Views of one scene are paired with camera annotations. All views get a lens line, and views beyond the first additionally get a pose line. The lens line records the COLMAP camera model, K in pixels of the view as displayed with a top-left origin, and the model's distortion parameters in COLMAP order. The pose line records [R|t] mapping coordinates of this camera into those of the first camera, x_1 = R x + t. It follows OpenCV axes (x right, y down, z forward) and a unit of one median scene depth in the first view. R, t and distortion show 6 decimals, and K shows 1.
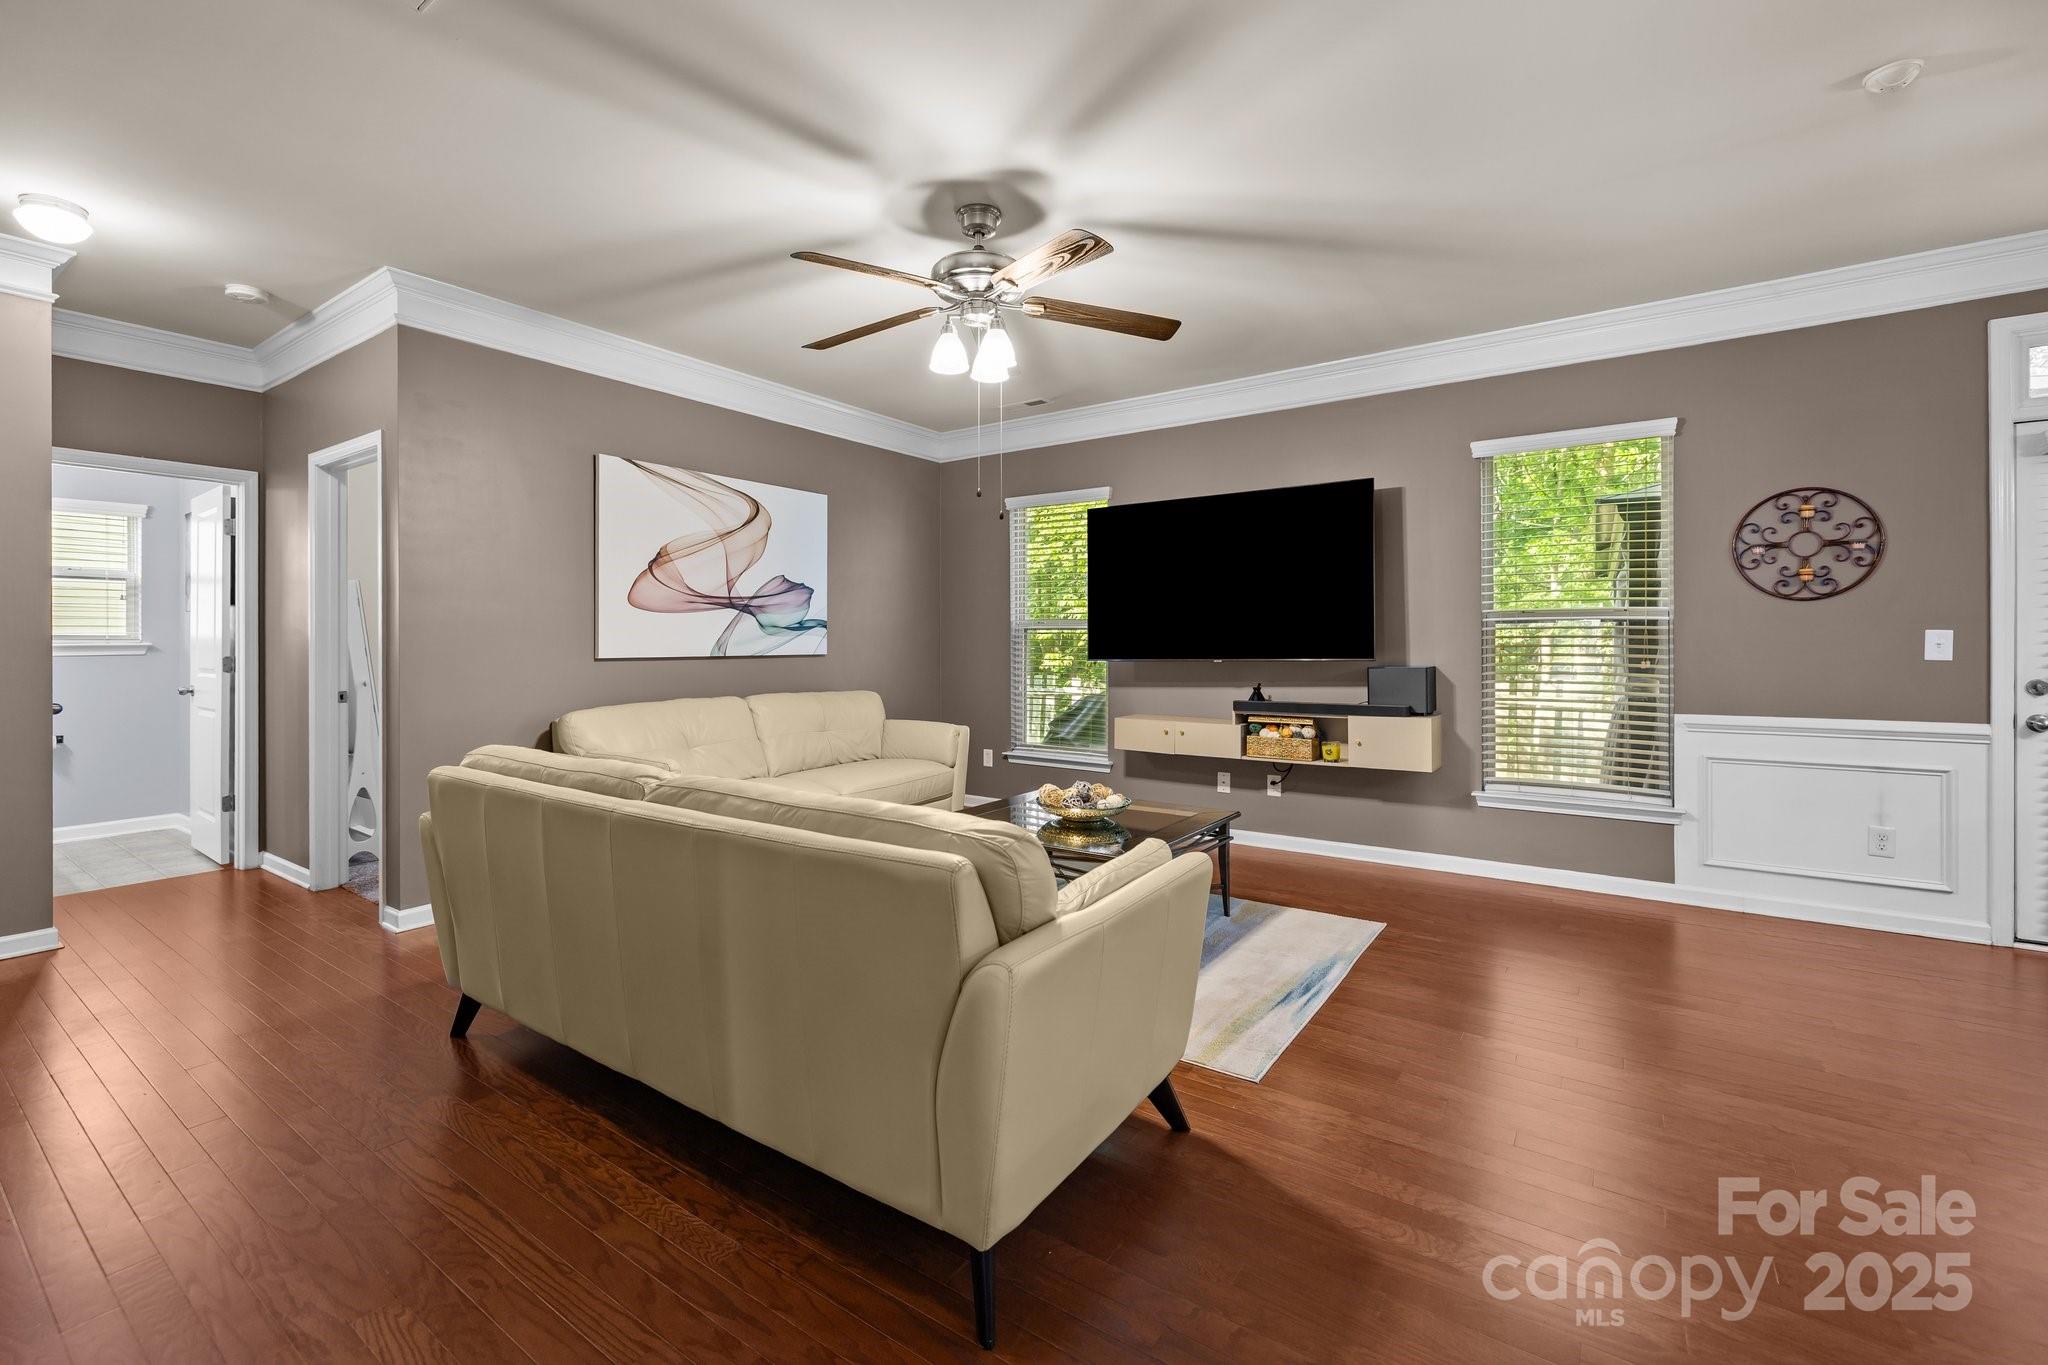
lens RADIAL K [[873.6, 0, 988.2], [0, 873.6, 641.1], [0, 0, 1]] dist [0.000921, -0.000055]
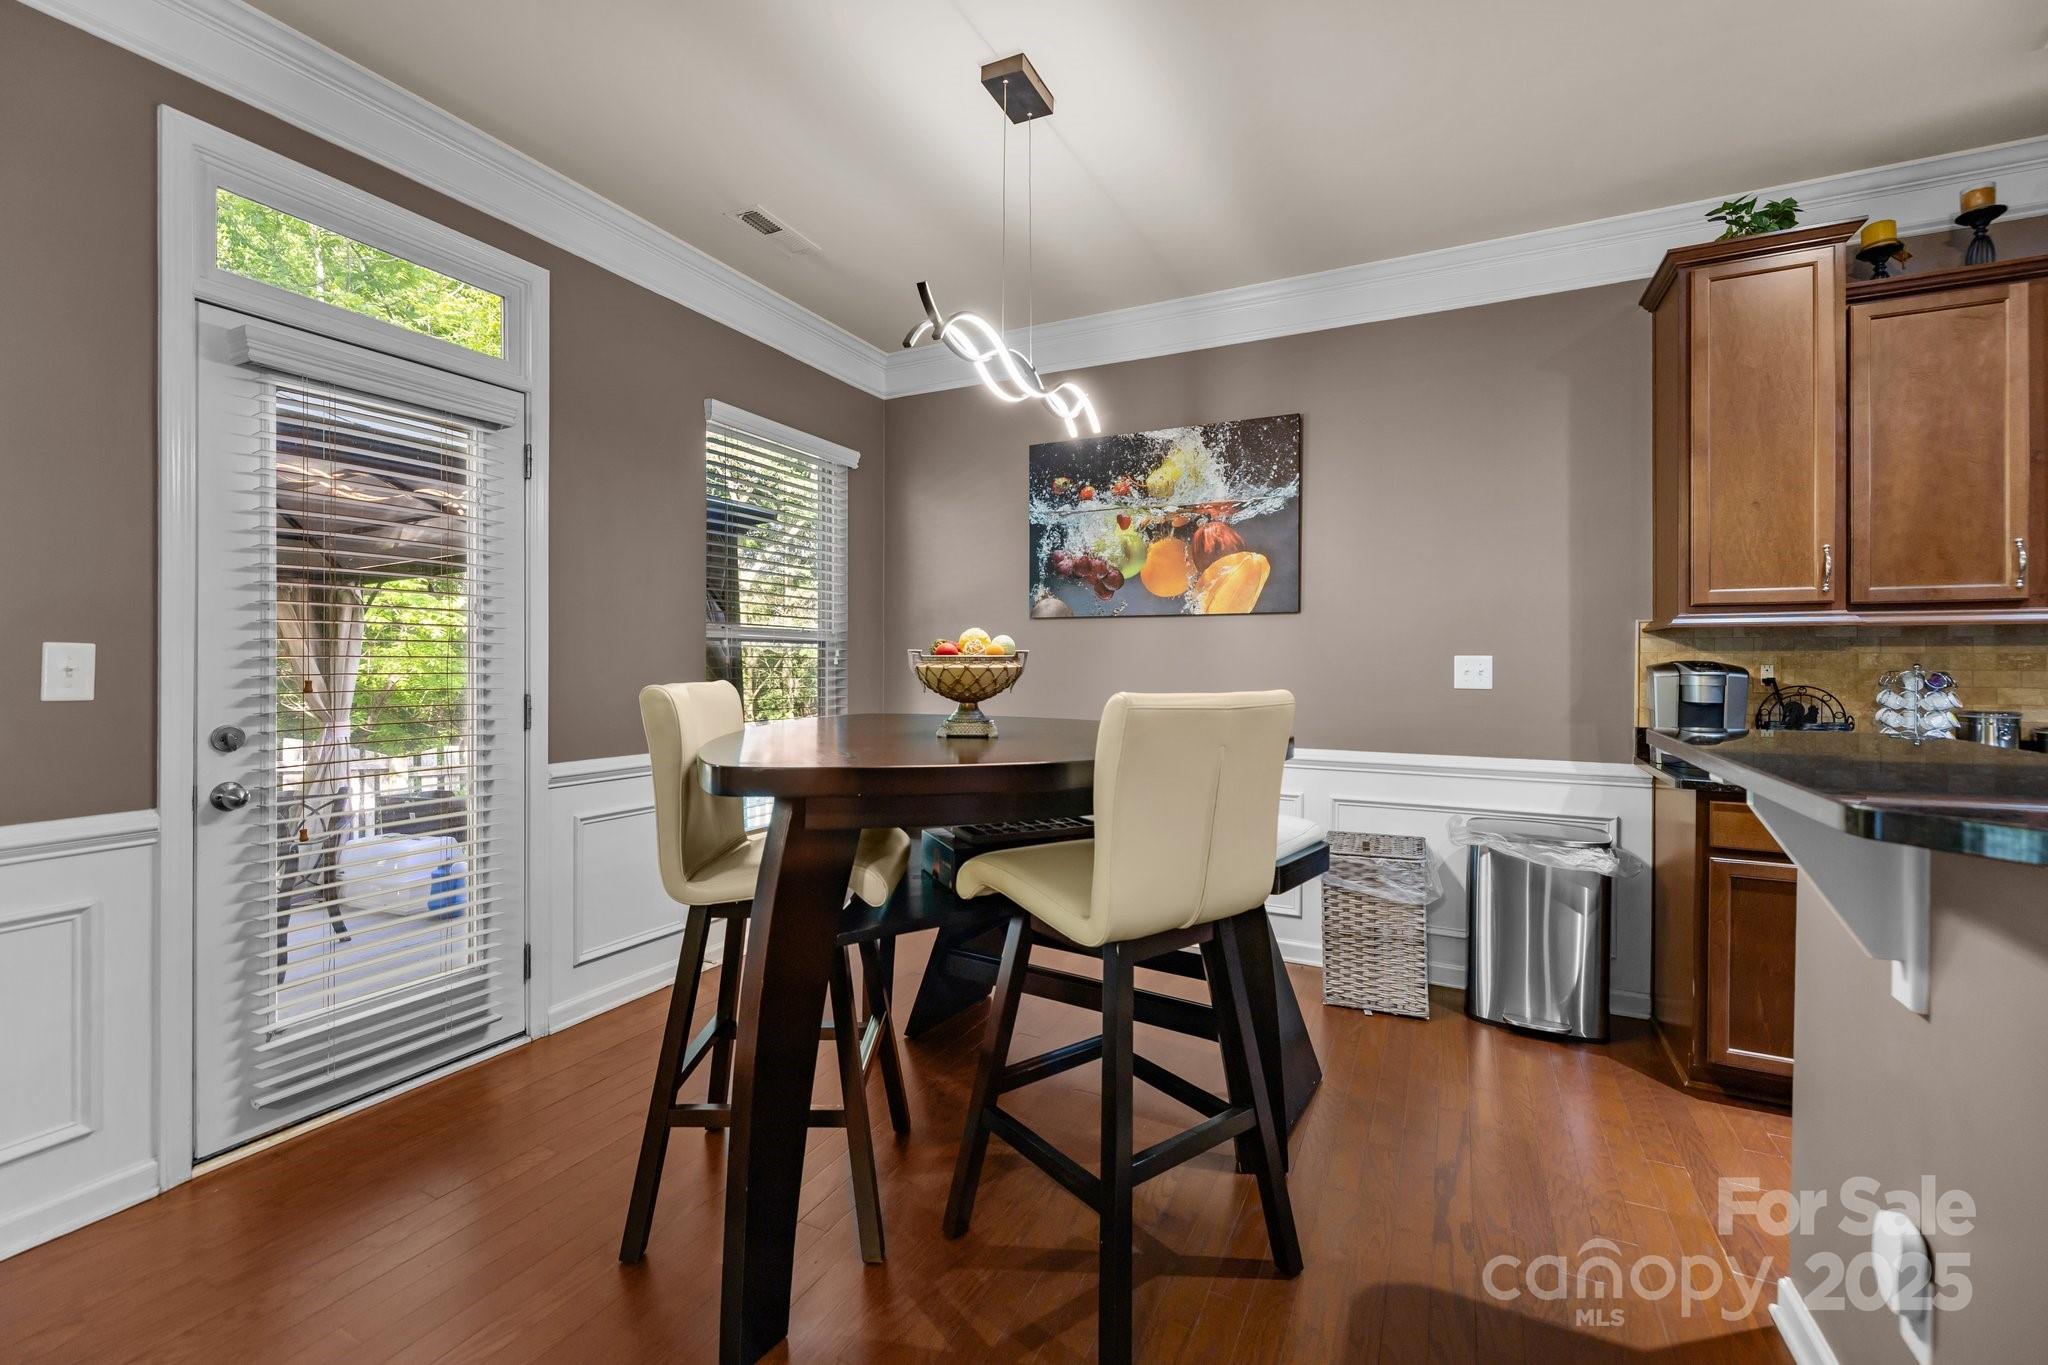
lens RADIAL K [[873.6, 0, 1014.4], [0, 873.6, 660.2], [0, 0, 1]] dist [0.000921, -0.000055]
pose [[-0.155765, 0.002548, 0.987791, 0.370906], [-0.000629, 0.999996, -0.002679, -0.000750], [-0.987794, -0.001038, -0.155763, 0.402582]]
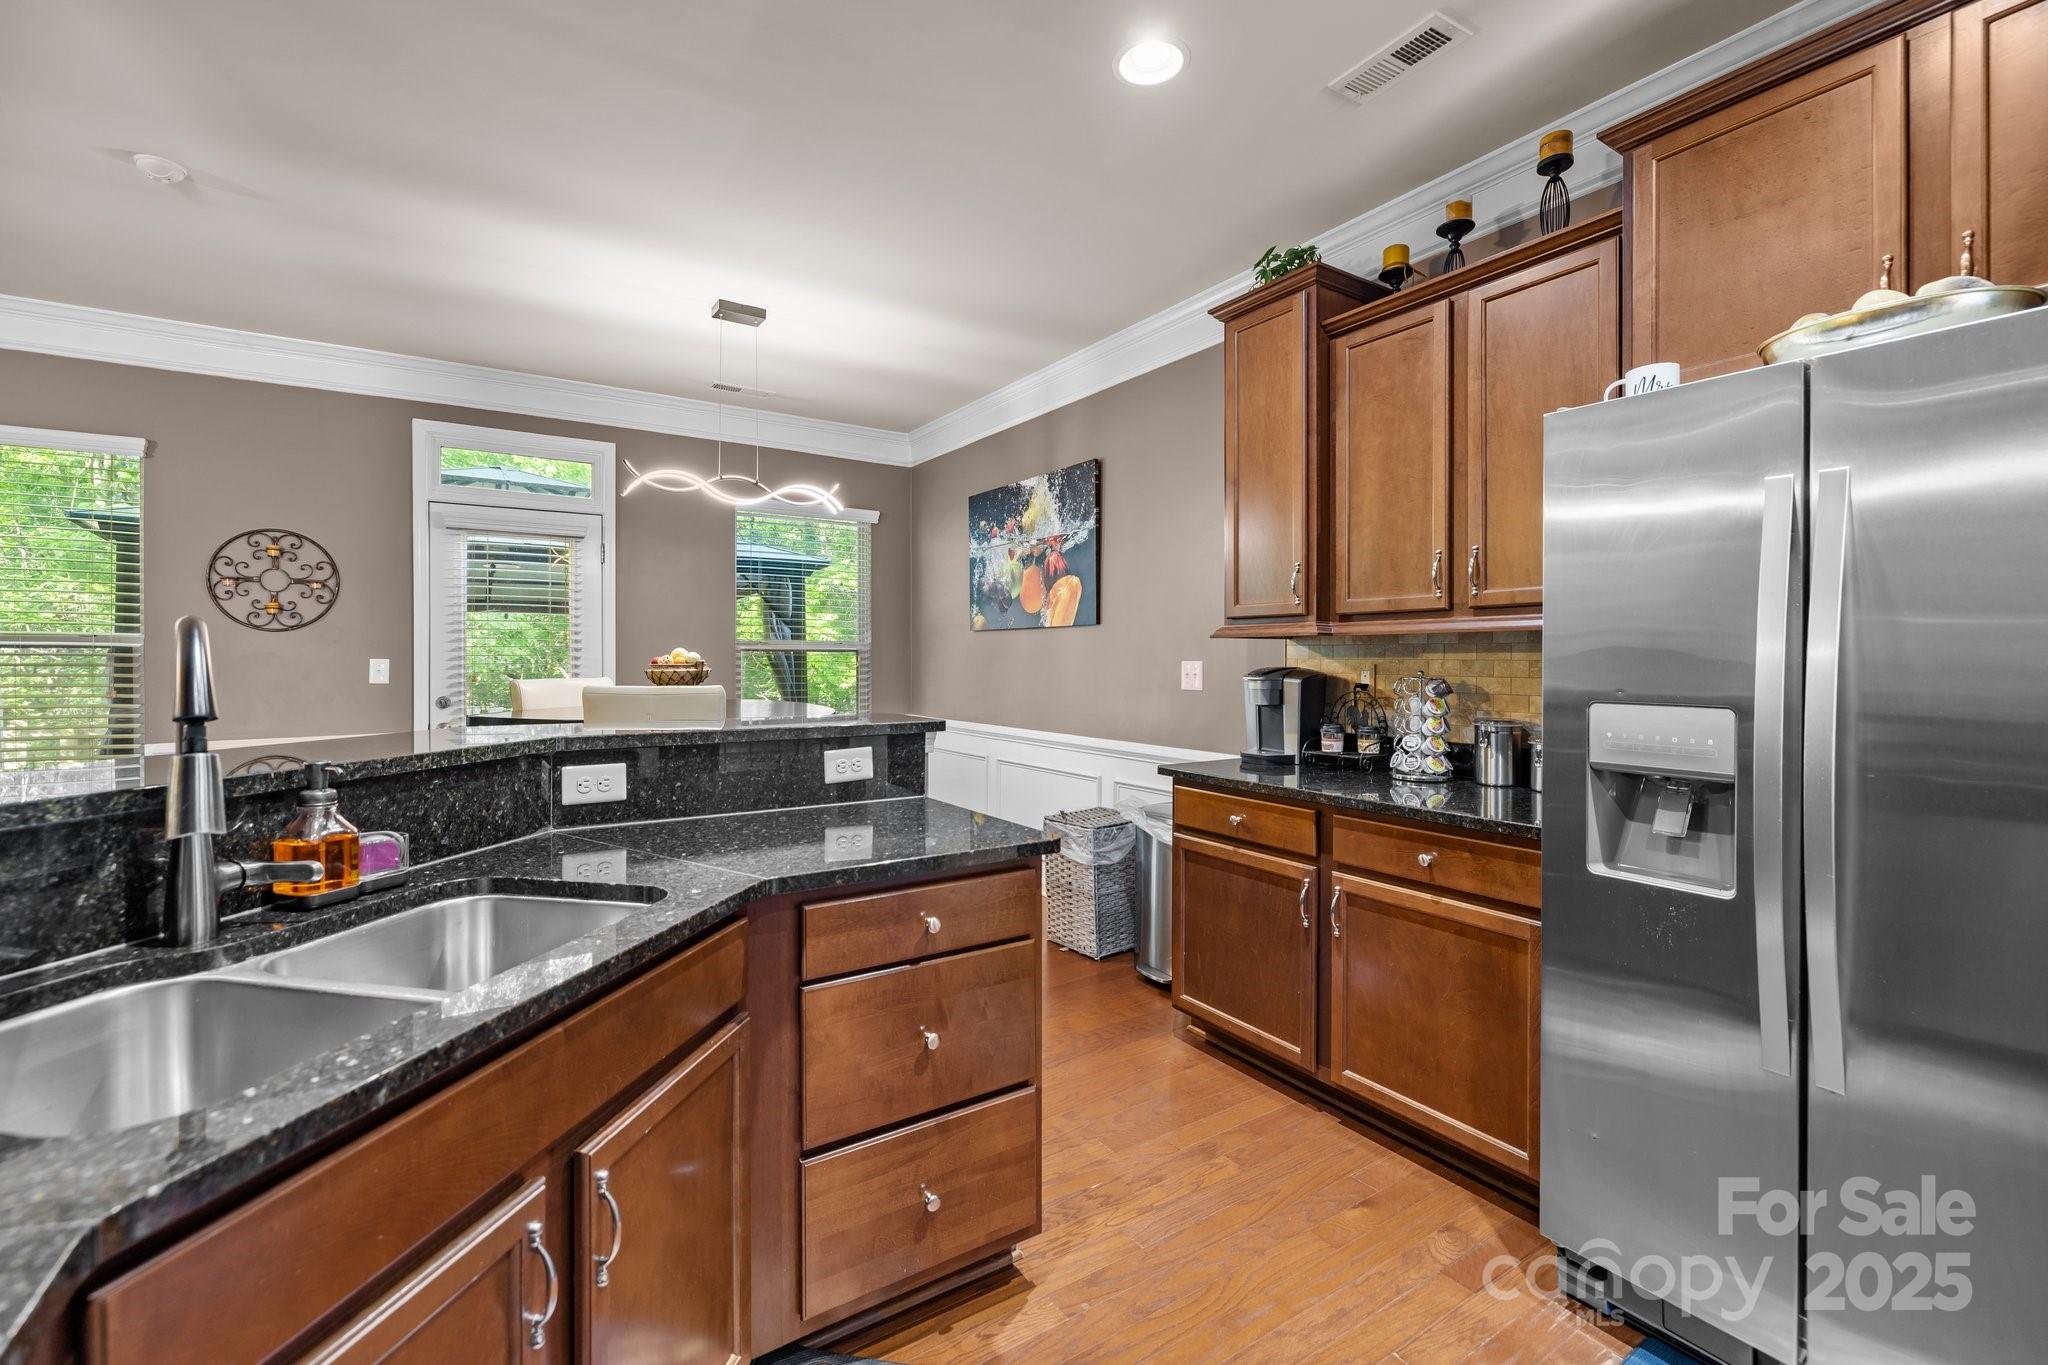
lens RADIAL K [[873.6, 0, 1020.7], [0, 873.6, 663.7], [0, 0, 1]] dist [0.000921, -0.000055]
pose [[0.355801, -0.005083, 0.934548, 0.196701], [0.001410, 0.999987, 0.004903, -0.008133], [-0.934561, -0.000427, 0.355804, -0.222934]]
